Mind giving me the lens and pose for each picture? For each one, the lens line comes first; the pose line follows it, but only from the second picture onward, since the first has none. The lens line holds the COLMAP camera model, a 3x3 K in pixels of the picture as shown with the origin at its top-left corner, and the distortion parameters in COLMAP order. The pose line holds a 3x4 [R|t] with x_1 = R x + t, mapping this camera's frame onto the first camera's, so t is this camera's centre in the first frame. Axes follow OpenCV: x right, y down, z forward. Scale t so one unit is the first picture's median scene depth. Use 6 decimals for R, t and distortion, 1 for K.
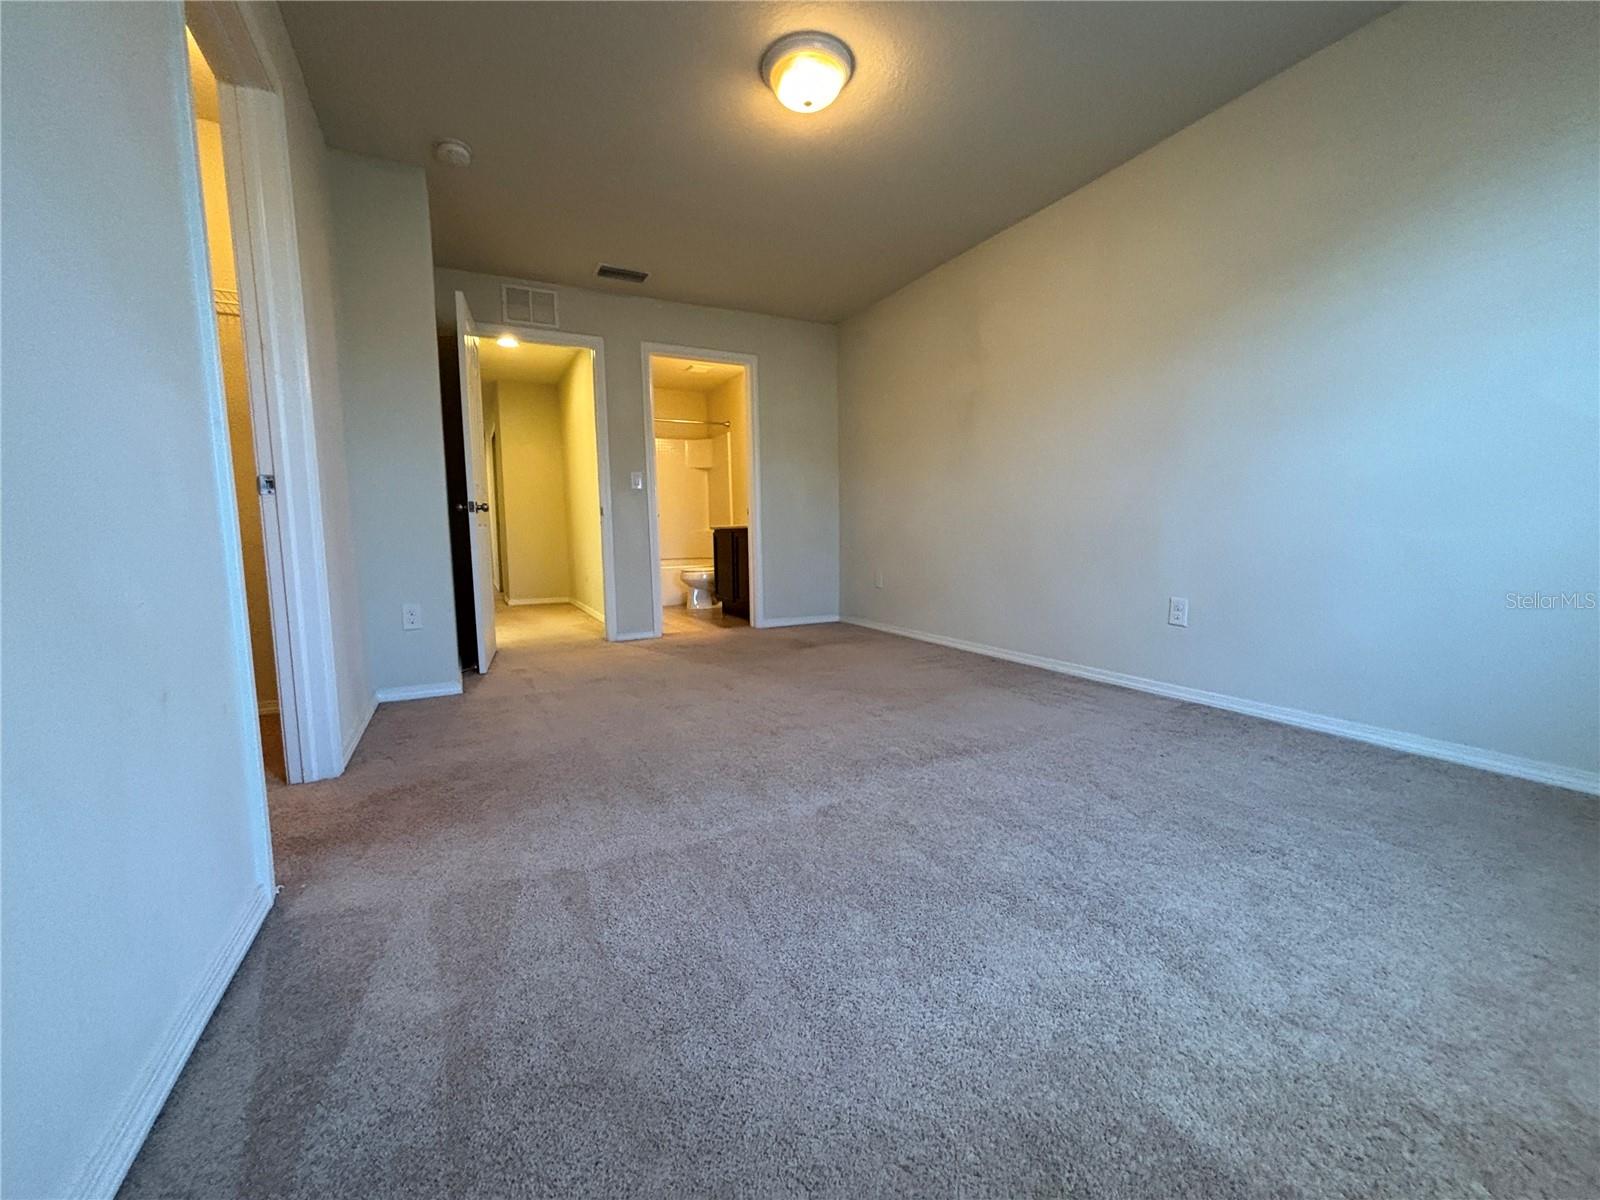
lens RADIAL K [[645.8, 0, 795.8], [0, 645.8, 598.1], [0, 0, 1]] dist [0.000032, 0.000063]
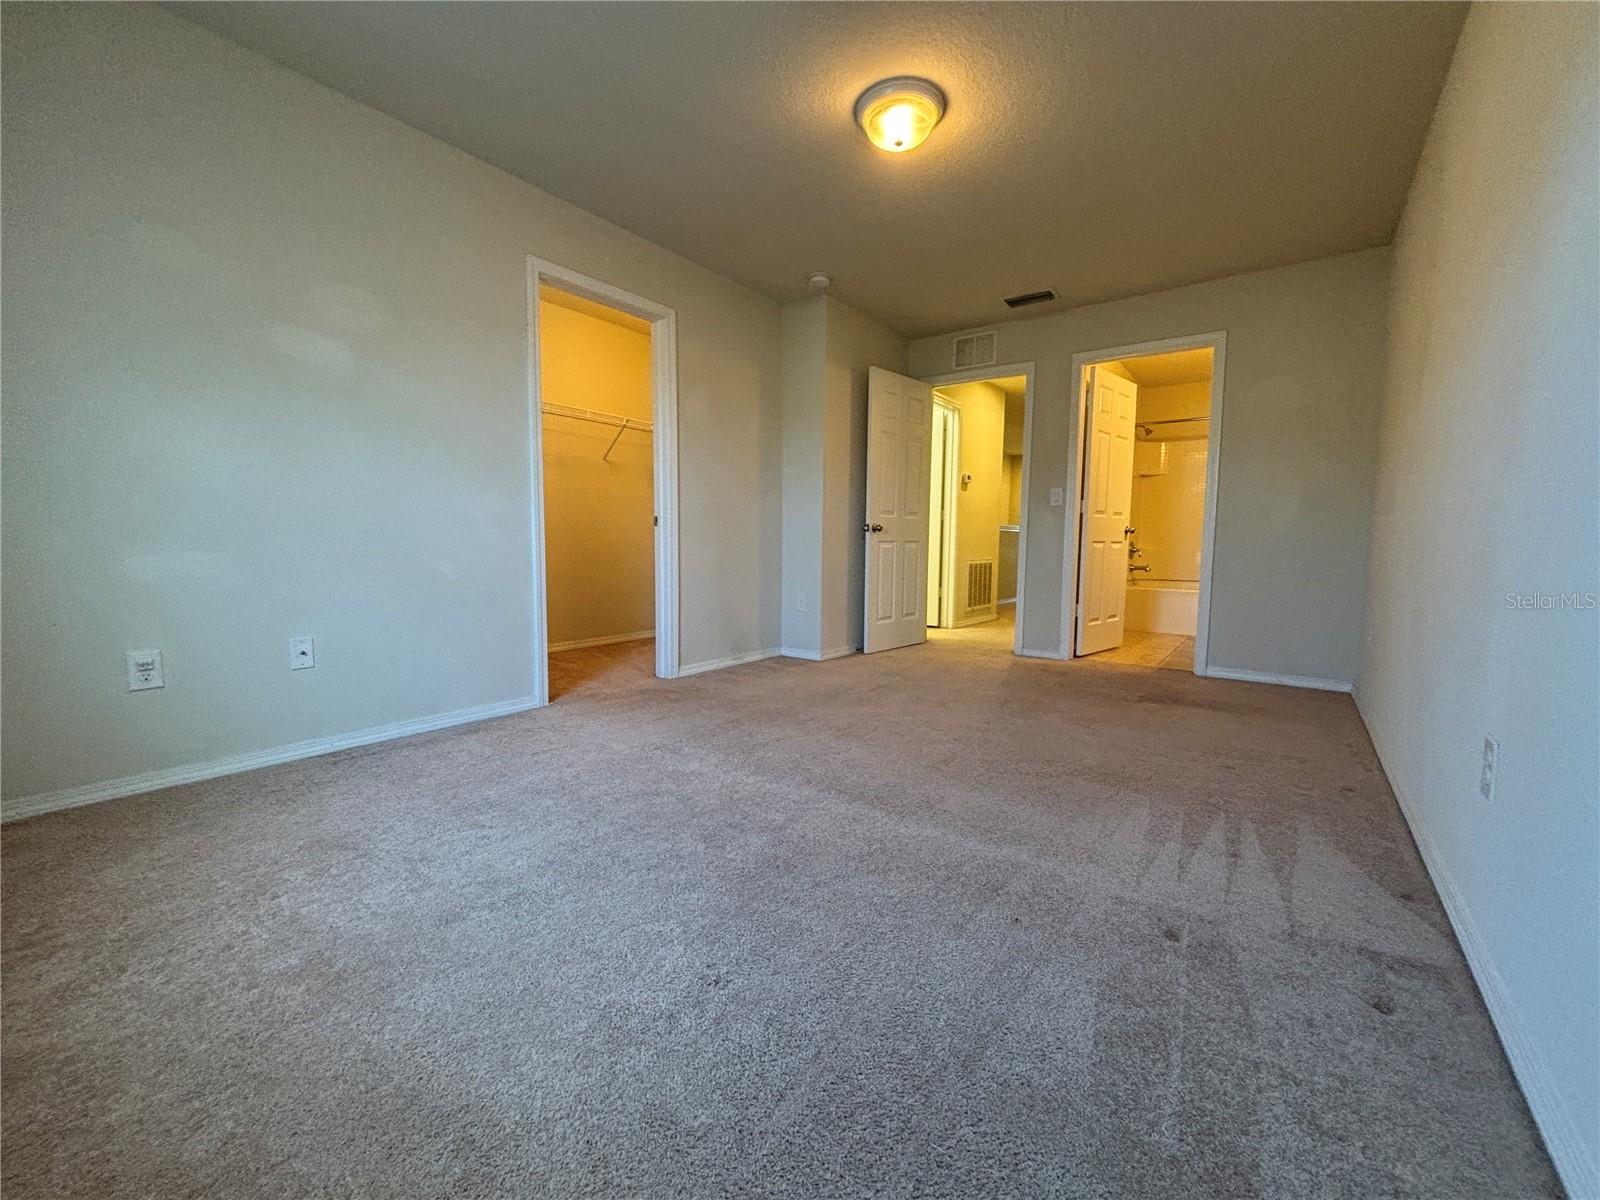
lens RADIAL K [[645.8, 0, 796.1], [0, 645.8, 599.8], [0, 0, 1]] dist [0.000032, 0.000063]
pose [[0.446679, 0.099152, -0.889183, 0.514771], [-0.107929, 0.992554, 0.056461, -0.045939], [0.888160, 0.070748, 0.454055, 0.236948]]
